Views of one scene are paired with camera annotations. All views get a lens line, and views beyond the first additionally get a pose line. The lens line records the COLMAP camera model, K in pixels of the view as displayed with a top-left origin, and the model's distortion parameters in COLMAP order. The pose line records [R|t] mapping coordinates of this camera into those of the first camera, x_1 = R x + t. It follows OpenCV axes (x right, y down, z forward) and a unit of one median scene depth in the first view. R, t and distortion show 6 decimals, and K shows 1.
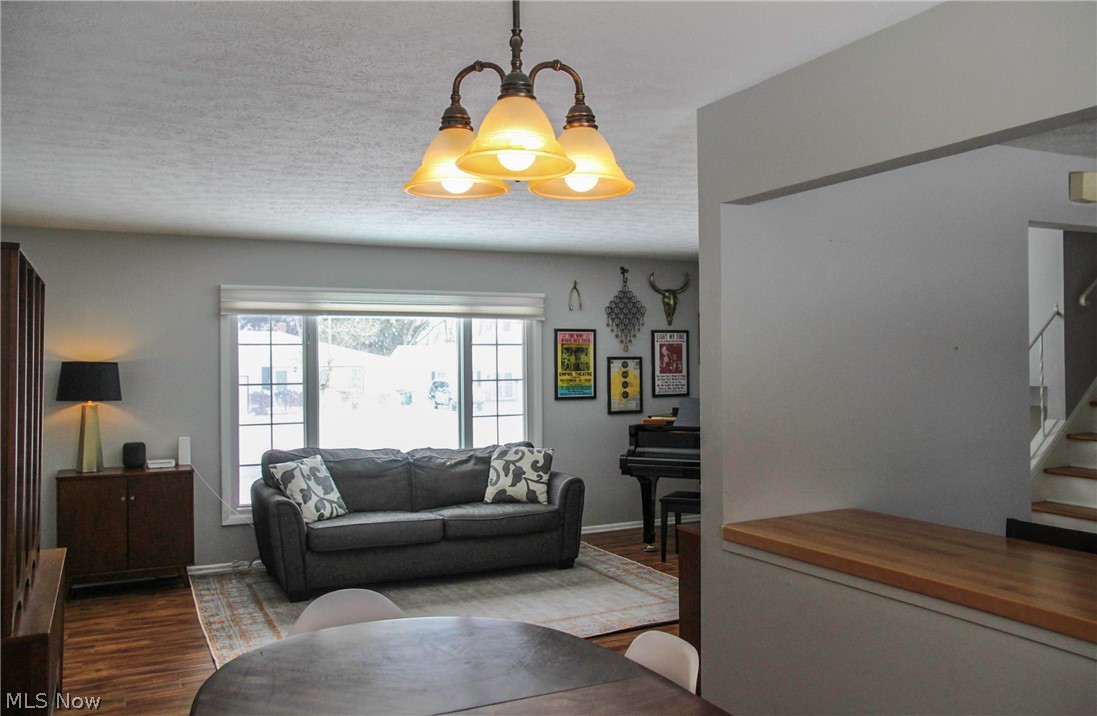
lens RADIAL K [[889.3, 0, 548.5], [0, 889.3, 358.0], [0, 0, 1]] dist [-0.041512, 0.005035]
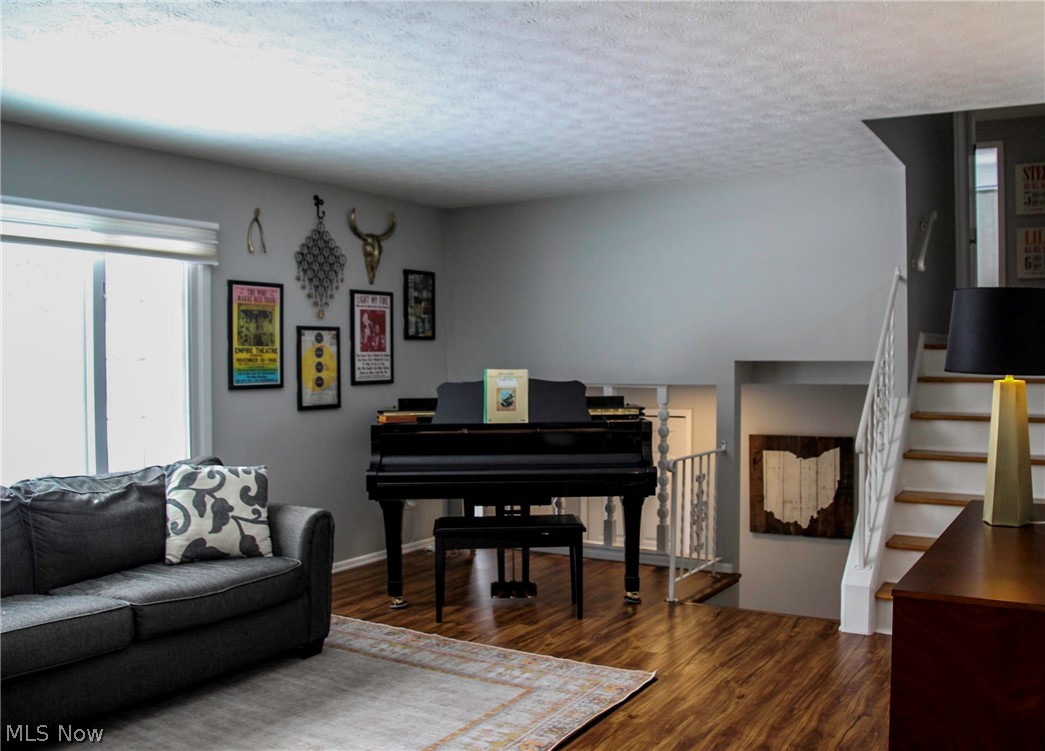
lens RADIAL K [[946.7, 0, 567.8], [0, 946.7, 371.9], [0, 0, 1]] dist [-0.180648, 0.128993]
pose [[0.834584, -0.007187, 0.550834, -0.177991], [-0.002984, 0.999841, 0.017567, 0.023967], [-0.550873, -0.016305, 0.834430, 0.343370]]
